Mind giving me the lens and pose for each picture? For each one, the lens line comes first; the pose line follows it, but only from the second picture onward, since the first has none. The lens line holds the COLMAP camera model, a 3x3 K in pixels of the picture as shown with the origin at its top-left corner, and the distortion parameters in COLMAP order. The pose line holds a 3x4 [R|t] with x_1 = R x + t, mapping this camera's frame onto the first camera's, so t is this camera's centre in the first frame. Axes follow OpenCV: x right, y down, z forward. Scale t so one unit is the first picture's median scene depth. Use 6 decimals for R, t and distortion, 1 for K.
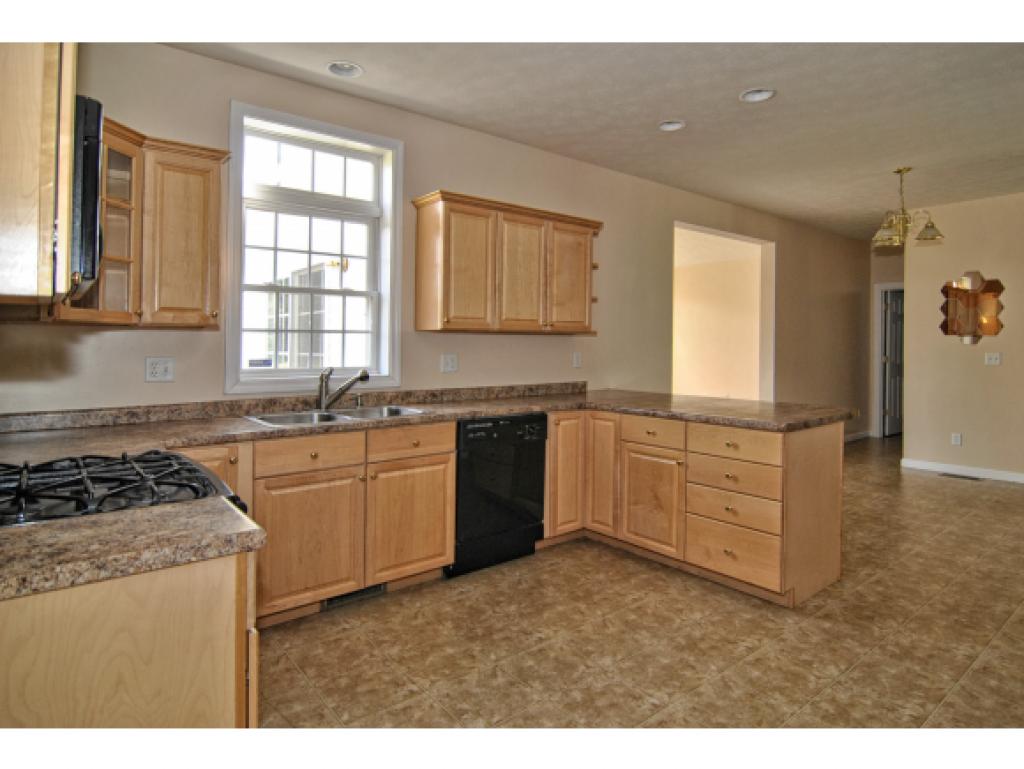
lens RADIAL K [[459.5, 0, 512.0], [0, 459.5, 384.5], [0, 0, 1]] dist [0.001829, 0.000342]
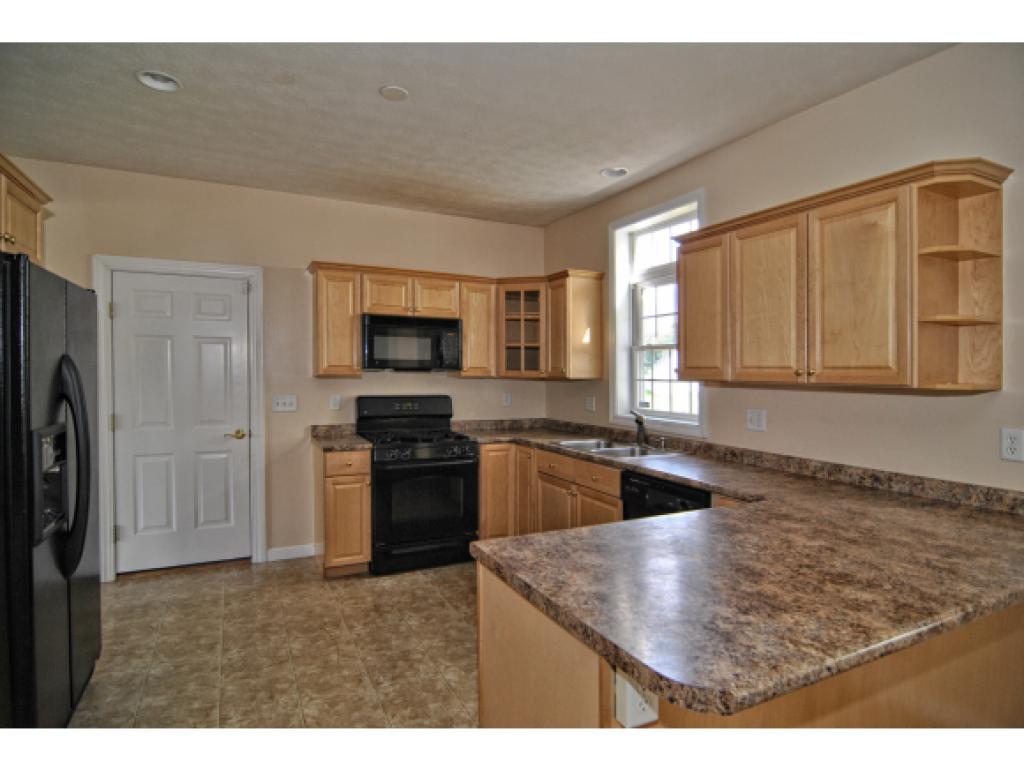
lens RADIAL K [[565.8, 0, 515.3], [0, 565.8, 370.5], [0, 0, 1]] dist [0.001584, -0.001183]
pose [[-0.076068, -0.033771, -0.996531, 0.651485], [-0.147297, 0.988842, -0.022267, -0.033291], [0.986163, 0.145092, -0.080193, 0.488679]]
